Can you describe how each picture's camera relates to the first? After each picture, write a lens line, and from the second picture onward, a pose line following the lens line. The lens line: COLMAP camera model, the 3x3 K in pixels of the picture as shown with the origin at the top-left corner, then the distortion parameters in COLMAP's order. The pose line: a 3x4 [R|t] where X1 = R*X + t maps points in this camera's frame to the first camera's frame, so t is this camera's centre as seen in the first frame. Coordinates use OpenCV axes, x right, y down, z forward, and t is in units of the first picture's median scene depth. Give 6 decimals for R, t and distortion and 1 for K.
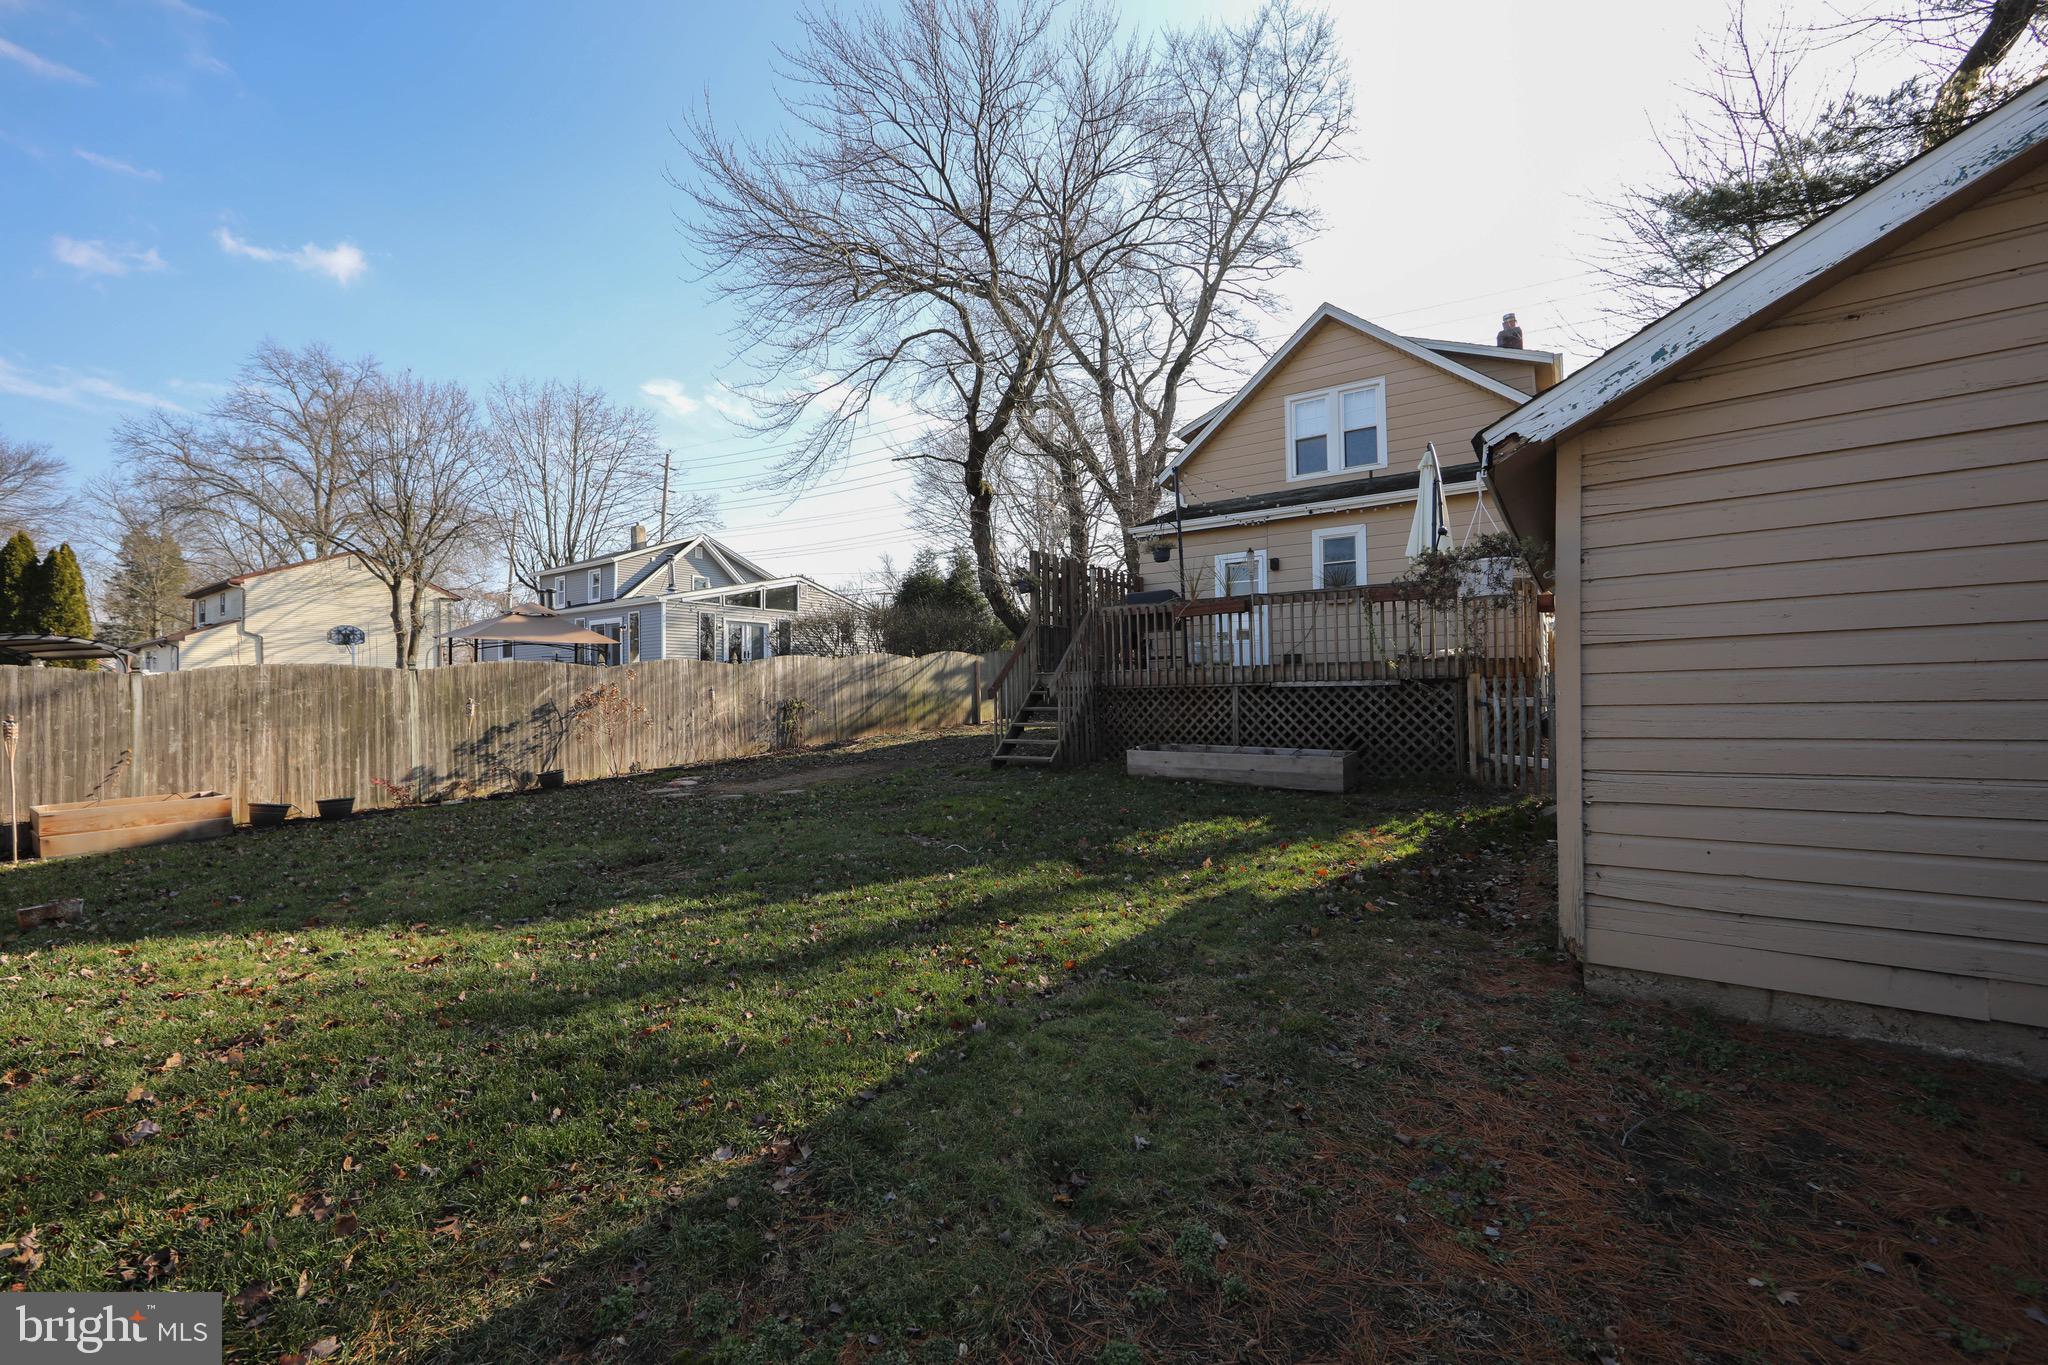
lens RADIAL K [[813.6, 0, 1016.6], [0, 813.6, 674.2], [0, 0, 1]] dist [0.003010, -0.001621]
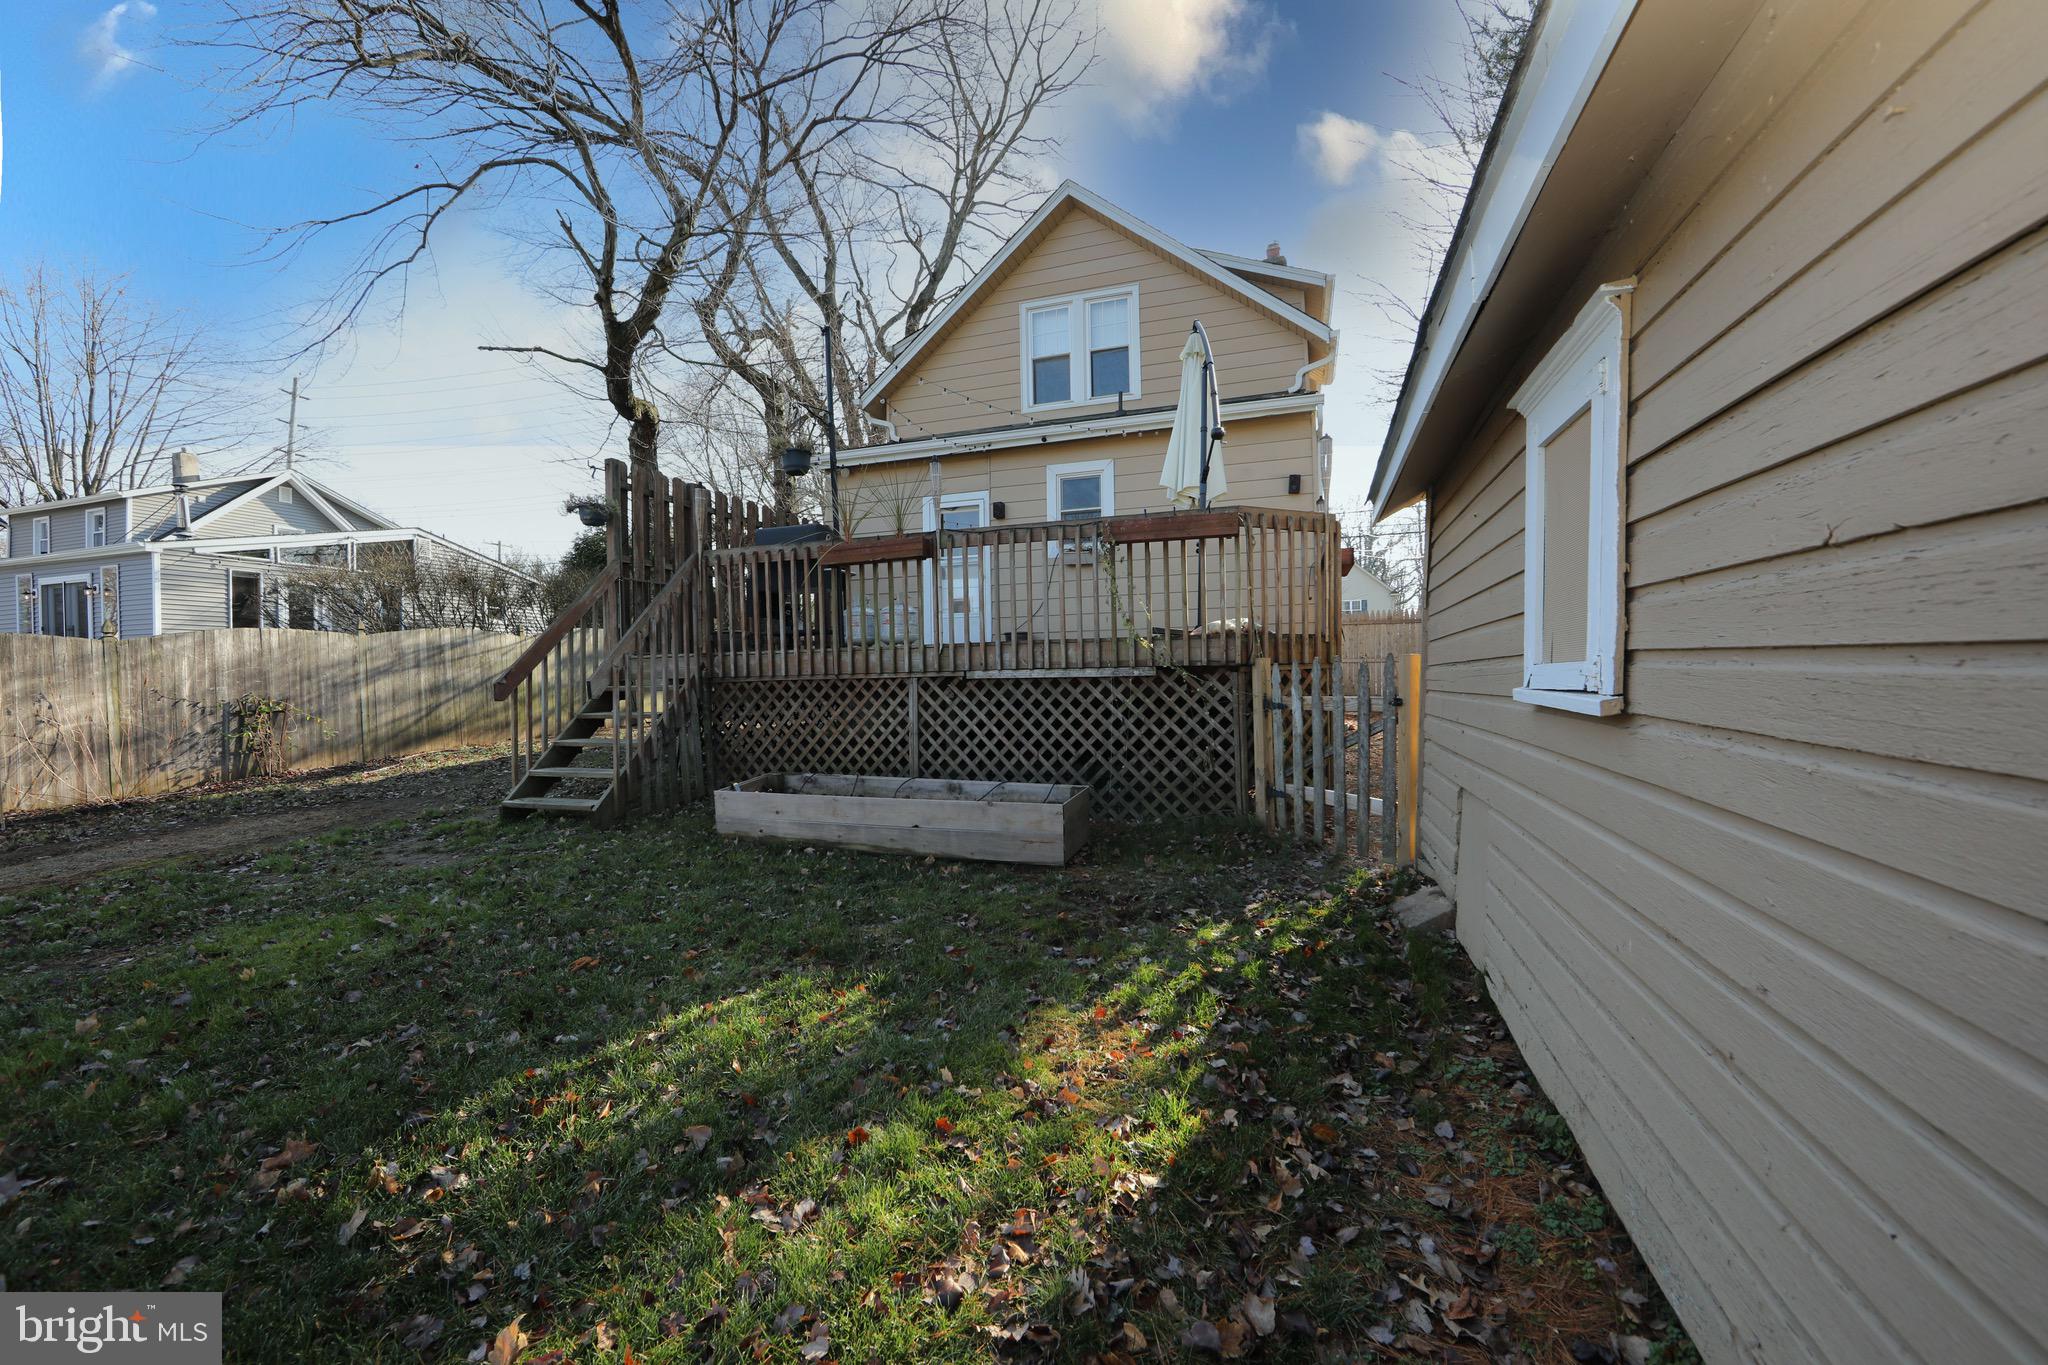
lens RADIAL K [[813.6, 0, 1006.7], [0, 813.6, 668.3], [0, 0, 1]] dist [0.003010, -0.001621]
pose [[0.966345, -0.000961, 0.257247, 0.171992], [-0.001581, 0.999952, 0.009673, 0.001422], [-0.257244, -0.009754, 0.966297, 0.366047]]
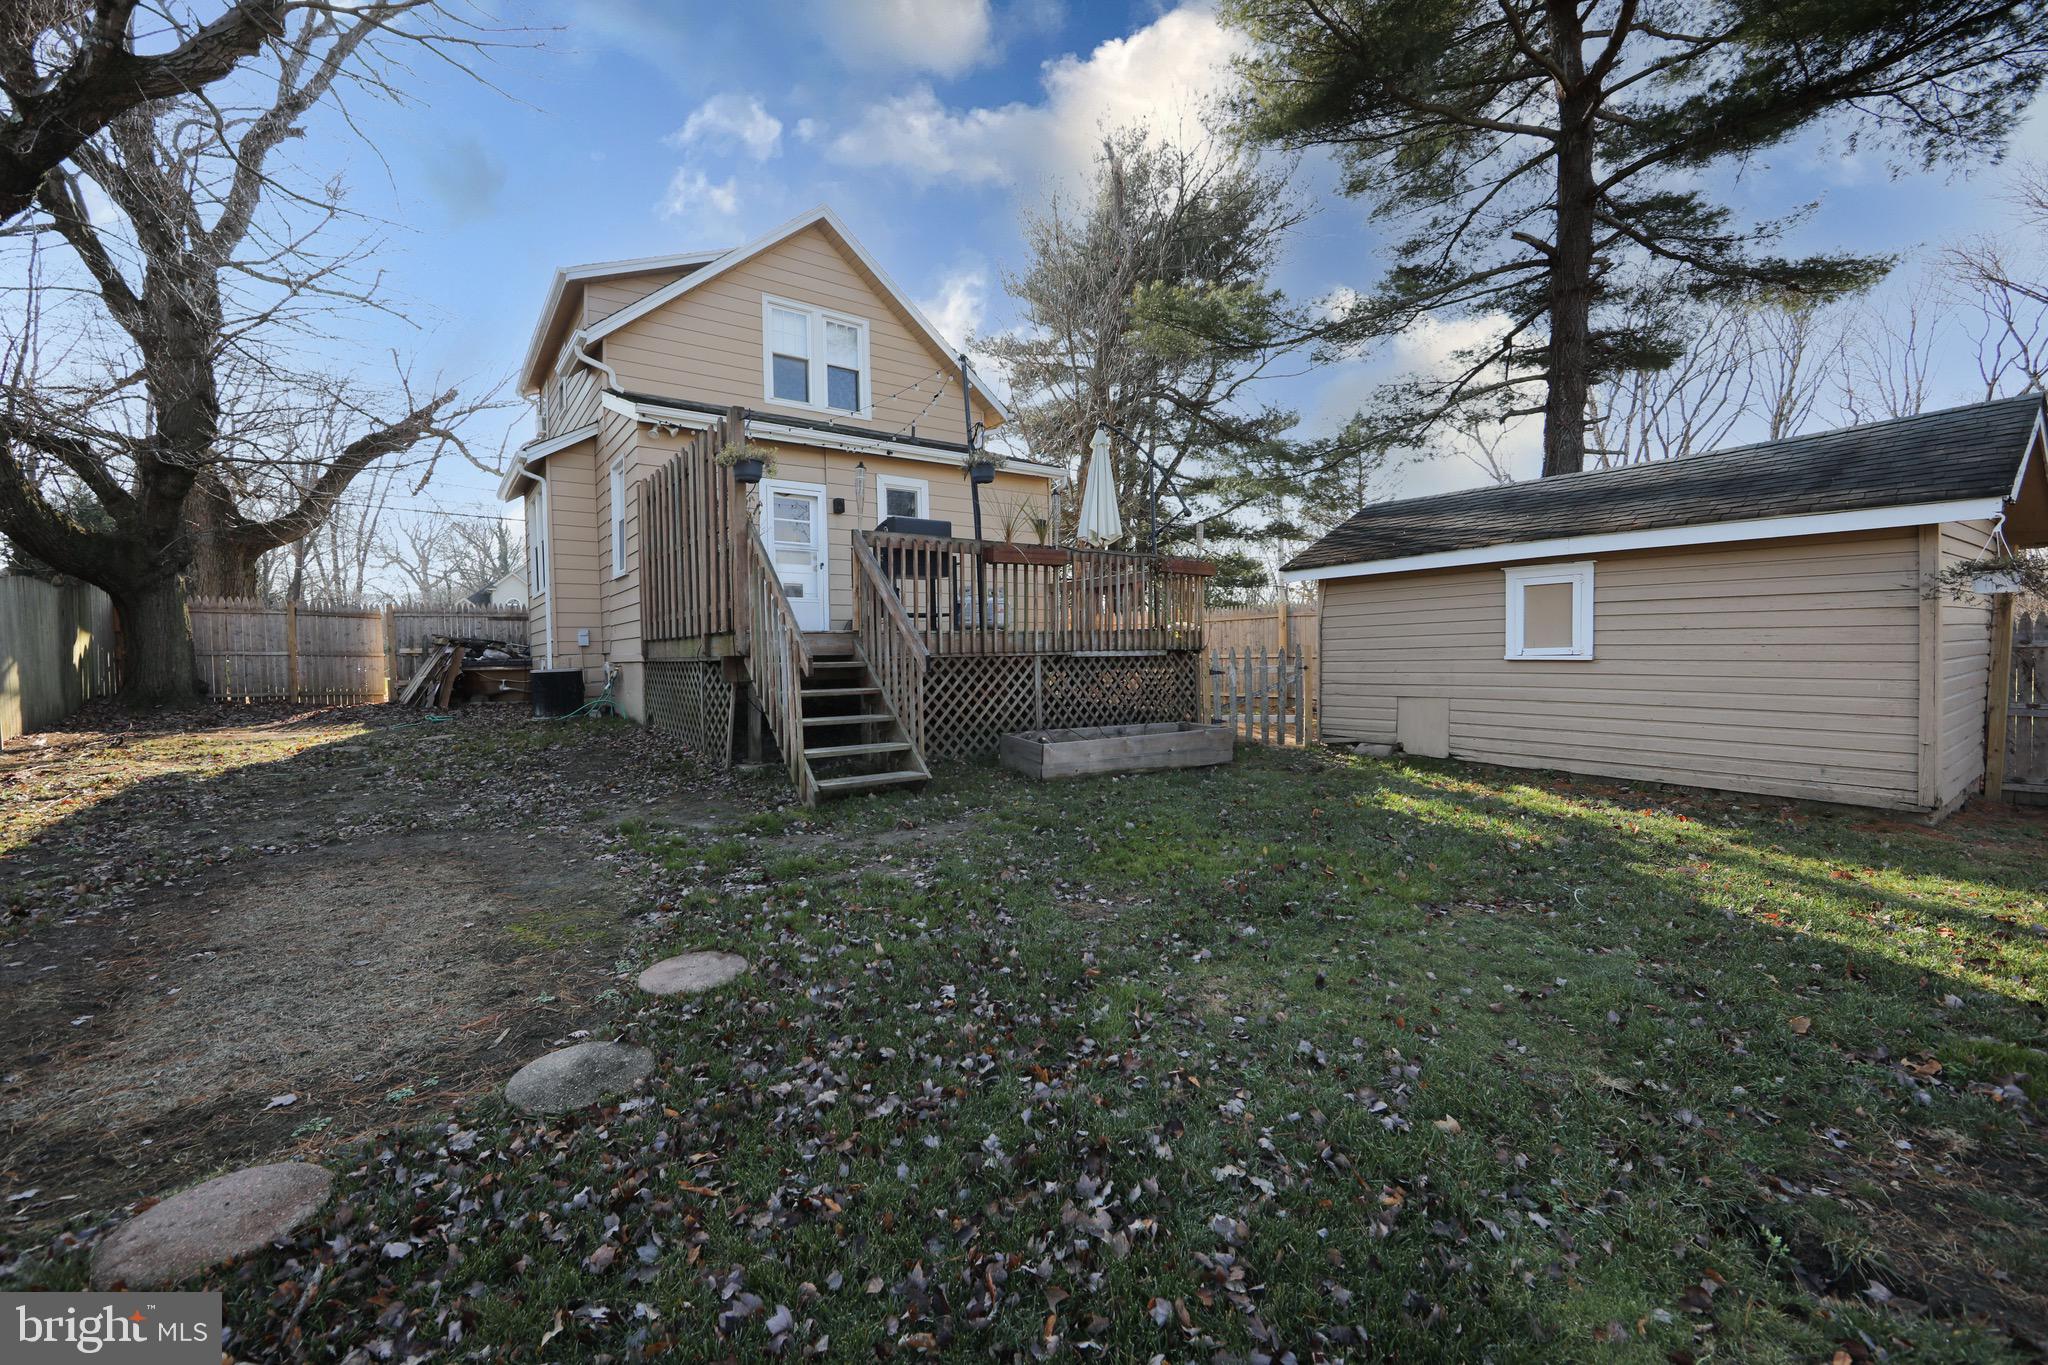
lens RADIAL K [[813.6, 0, 1034.4], [0, 813.6, 678.3], [0, 0, 1]] dist [0.003010, -0.001621]
pose [[0.339854, -0.019456, 0.940277, -0.482862], [-0.007147, 0.999704, 0.023269, 0.017800], [-0.940451, -0.014628, 0.339614, 0.704672]]
